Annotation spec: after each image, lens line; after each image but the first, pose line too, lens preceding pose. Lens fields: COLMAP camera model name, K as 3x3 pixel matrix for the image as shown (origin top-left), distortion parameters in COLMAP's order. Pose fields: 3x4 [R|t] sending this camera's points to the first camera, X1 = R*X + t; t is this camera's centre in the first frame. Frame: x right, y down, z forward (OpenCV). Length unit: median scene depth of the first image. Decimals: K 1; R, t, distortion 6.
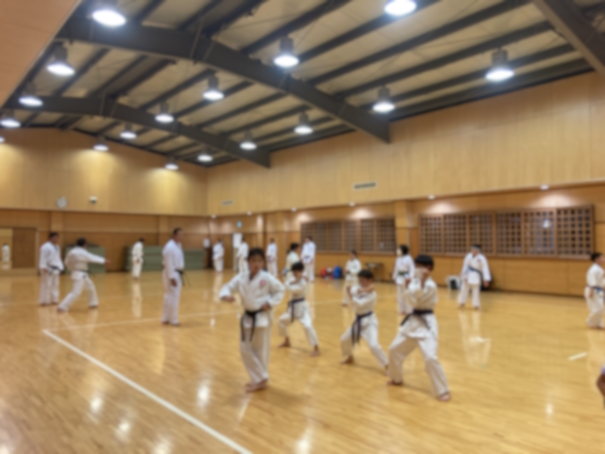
lens RADIAL K [[514.2, 0, 302.5], [0, 514.2, 227.0], [0, 0, 1]] dist [0.075043, -0.167782]
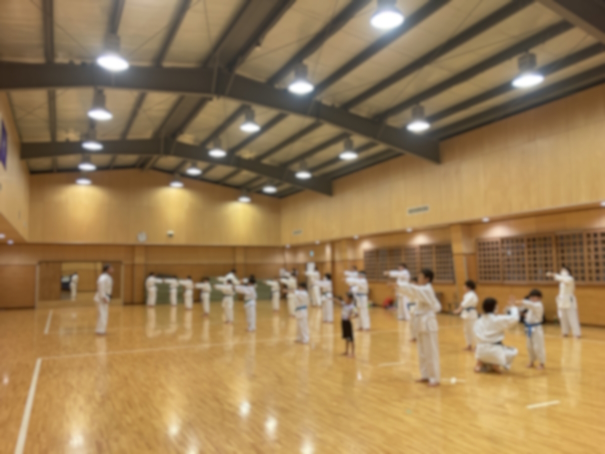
lens RADIAL K [[514.2, 0, 302.5], [0, 514.2, 227.0], [0, 0, 1]] dist [0.075043, -0.167782]
pose [[0.975537, -0.032616, -0.217404, 0.120737], [0.020306, 0.998074, -0.058617, 0.002297], [0.218897, 0.052768, 0.974320, 0.032819]]
